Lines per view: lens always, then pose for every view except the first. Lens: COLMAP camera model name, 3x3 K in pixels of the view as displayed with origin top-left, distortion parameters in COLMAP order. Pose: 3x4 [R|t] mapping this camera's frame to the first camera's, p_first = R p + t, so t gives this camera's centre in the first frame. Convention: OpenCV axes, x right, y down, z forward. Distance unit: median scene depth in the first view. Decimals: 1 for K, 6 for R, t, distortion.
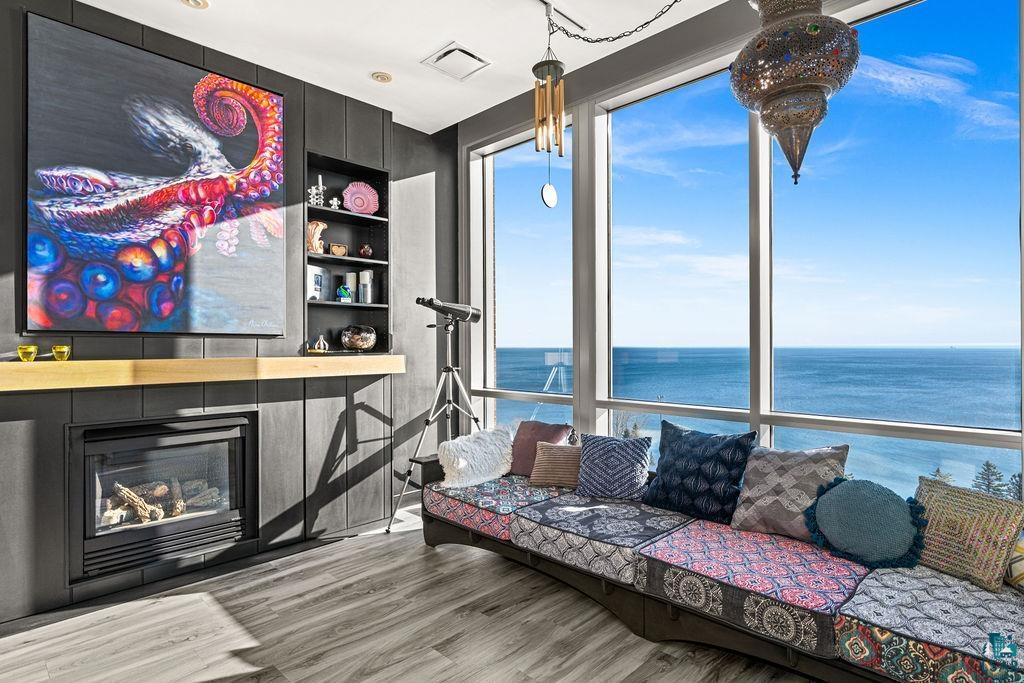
lens RADIAL K [[539.5, 0, 512.1], [0, 539.5, 343.2], [0, 0, 1]] dist [0.000213, 0.001263]
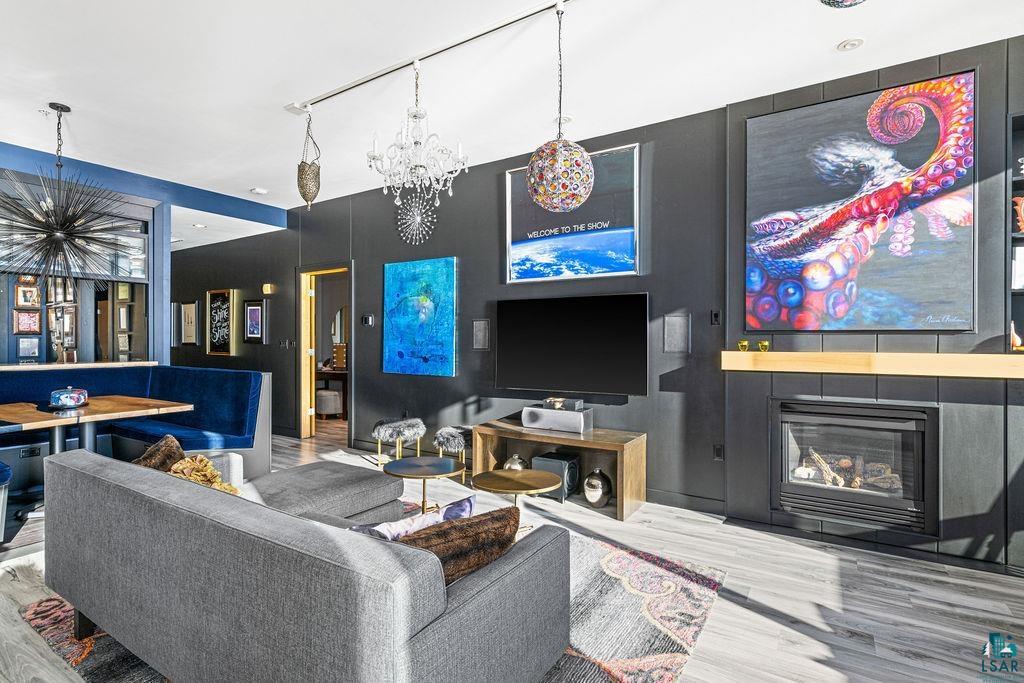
lens RADIAL K [[492.3, 0, 511.0], [0, 492.3, 341.5], [0, 0, 1]] dist [-0.004955, 0.002026]
pose [[0.209676, 0.002082, -0.977769, 0.262304], [0.000654, 0.999997, 0.002269, 0.002050], [0.977771, -0.001115, 0.209674, 0.057969]]
